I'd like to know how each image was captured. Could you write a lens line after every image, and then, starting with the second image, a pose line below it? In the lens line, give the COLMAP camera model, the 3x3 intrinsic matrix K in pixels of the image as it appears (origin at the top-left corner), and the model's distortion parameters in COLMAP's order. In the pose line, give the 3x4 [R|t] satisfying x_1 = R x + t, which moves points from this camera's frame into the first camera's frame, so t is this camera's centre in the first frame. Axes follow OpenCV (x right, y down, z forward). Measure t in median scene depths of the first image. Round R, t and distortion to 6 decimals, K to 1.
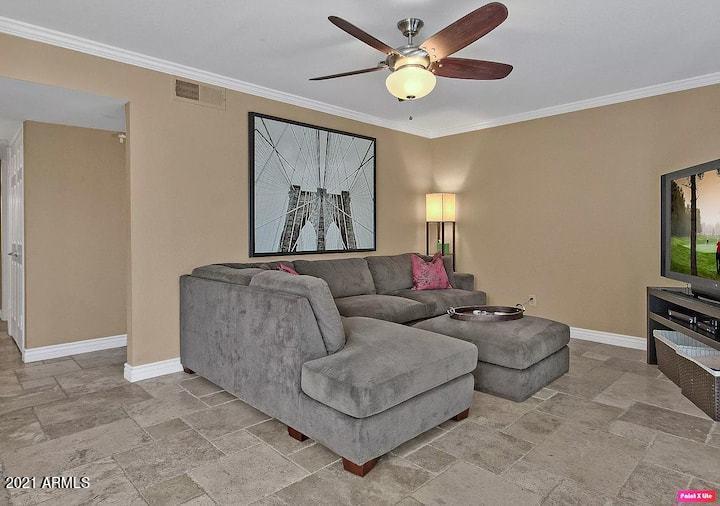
lens RADIAL K [[428.5, 0, 359.4], [0, 428.5, 242.9], [0, 0, 1]] dist [-0.001813, -0.000473]
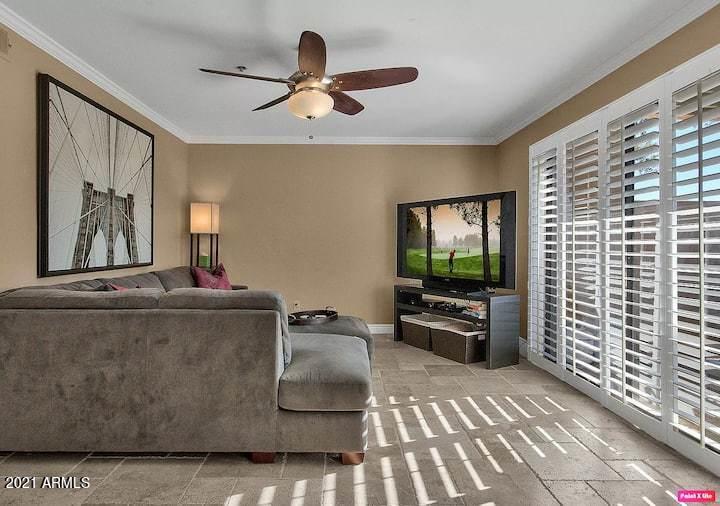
lens RADIAL K [[448.7, 0, 344.5], [0, 448.7, 254.3], [0, 0, 1]] dist [0.027633, 0.000245]
pose [[0.700735, -0.008424, 0.713371, -0.428791], [0.011209, 0.999937, 0.000797, 0.000348], [-0.713333, 0.007438, 0.700786, 0.104944]]
